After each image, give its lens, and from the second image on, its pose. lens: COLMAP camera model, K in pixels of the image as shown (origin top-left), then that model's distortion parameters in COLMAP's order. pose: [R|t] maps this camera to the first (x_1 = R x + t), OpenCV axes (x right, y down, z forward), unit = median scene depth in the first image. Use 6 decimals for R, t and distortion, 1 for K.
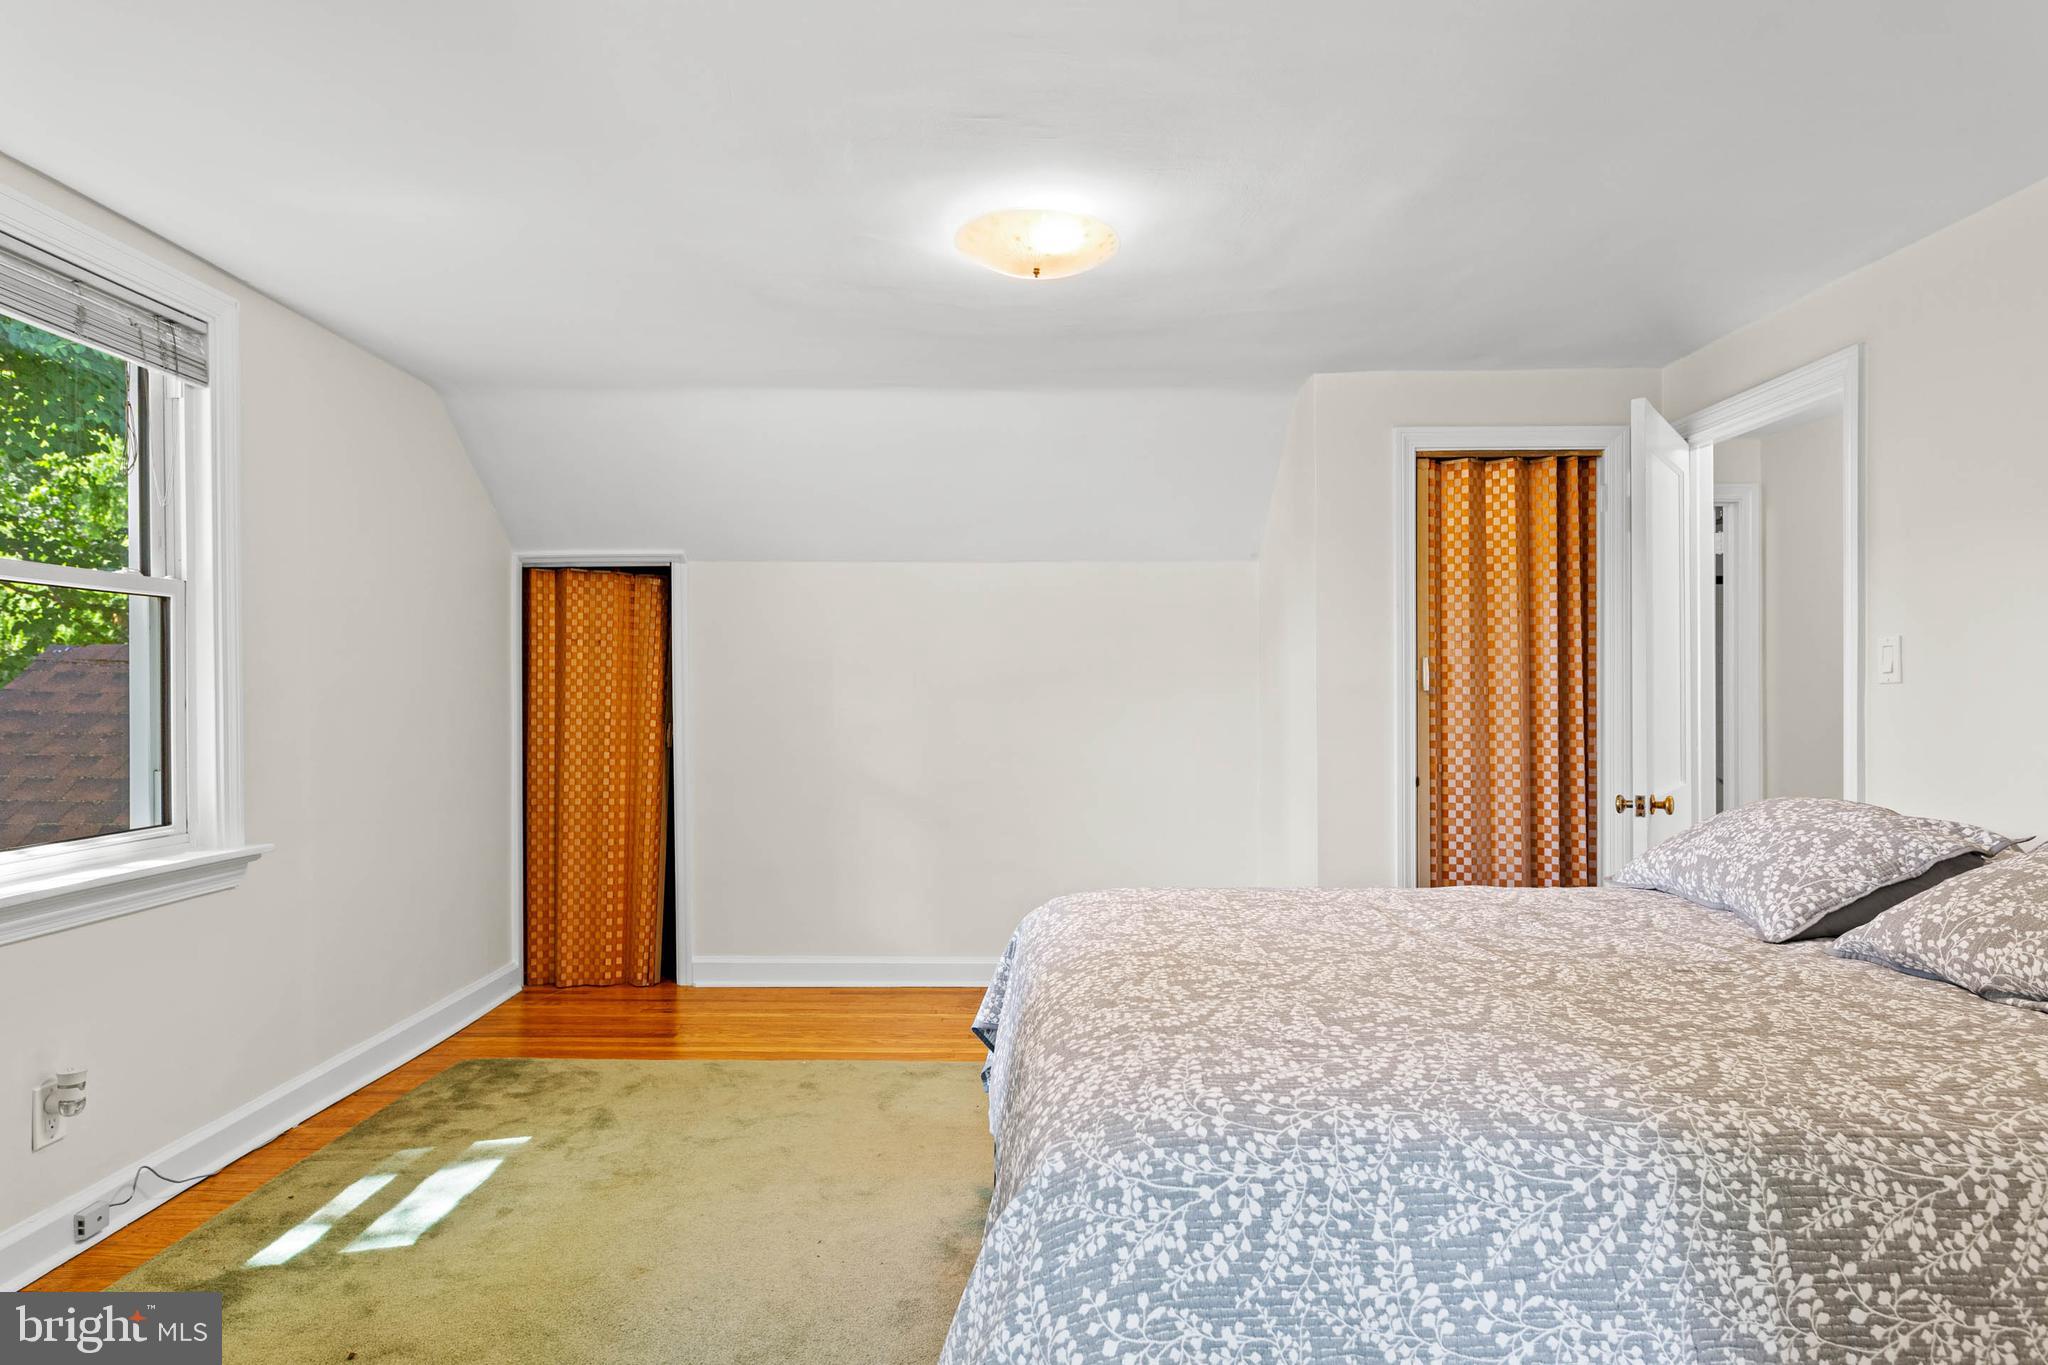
lens RADIAL K [[1181.7, 0, 1024.0], [0, 1181.7, 682.5], [0, 0, 1]] dist [0.002763, -0.000538]
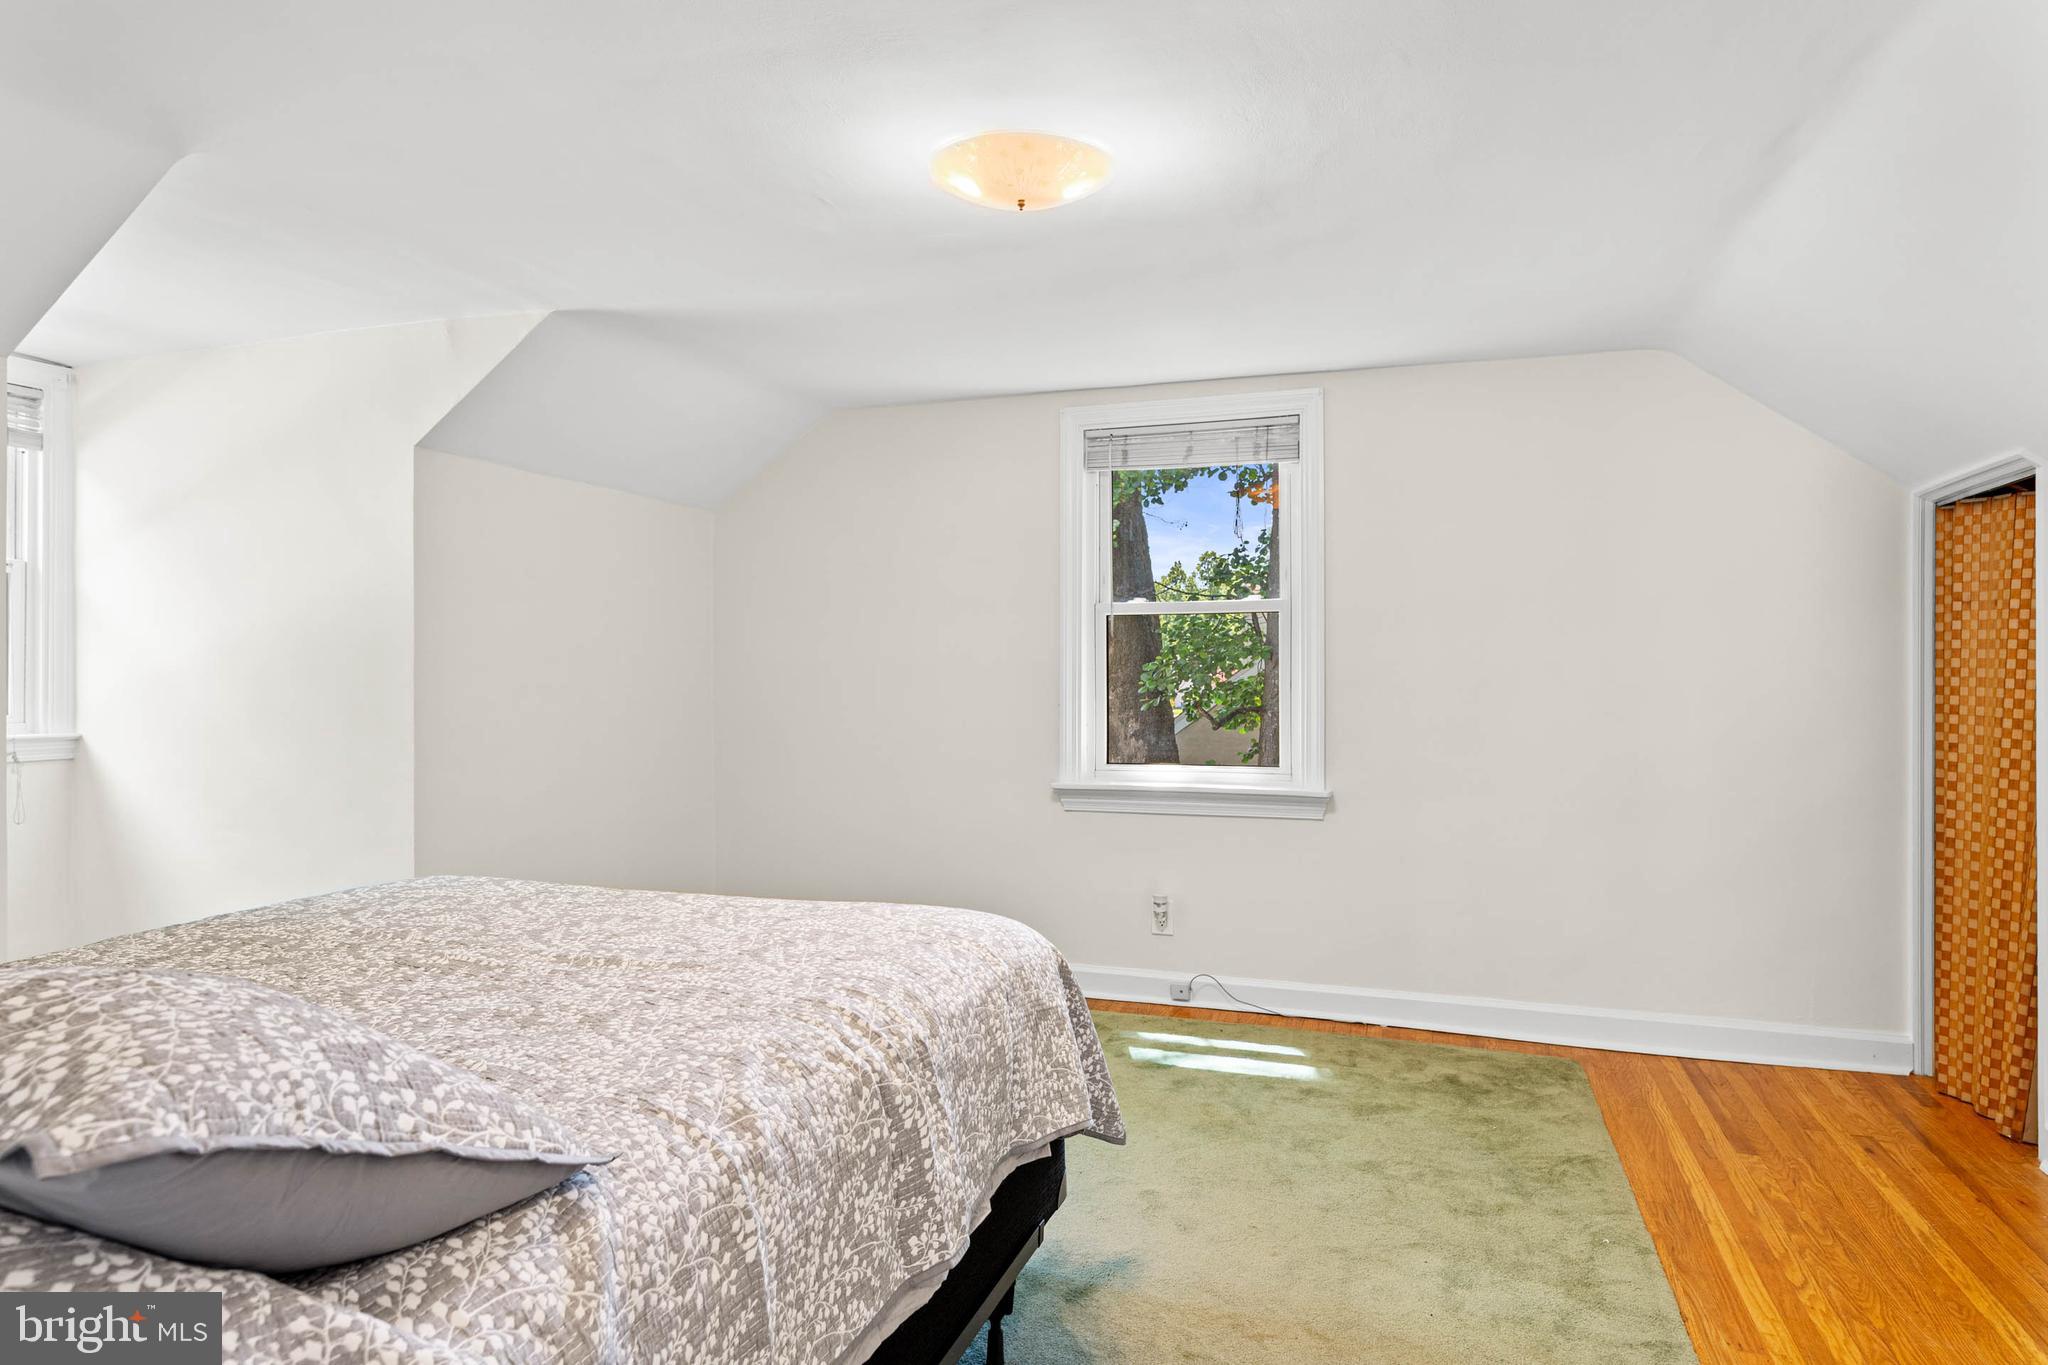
lens RADIAL K [[1181.7, 0, 1024.0], [0, 1181.7, 682.5], [0, 0, 1]] dist [0.002763, -0.000538]
pose [[-0.322083, 0.008178, -0.946676, 0.746705], [0.007246, 0.999955, 0.006174, 0.004576], [0.946684, -0.004871, -0.322128, 1.150564]]
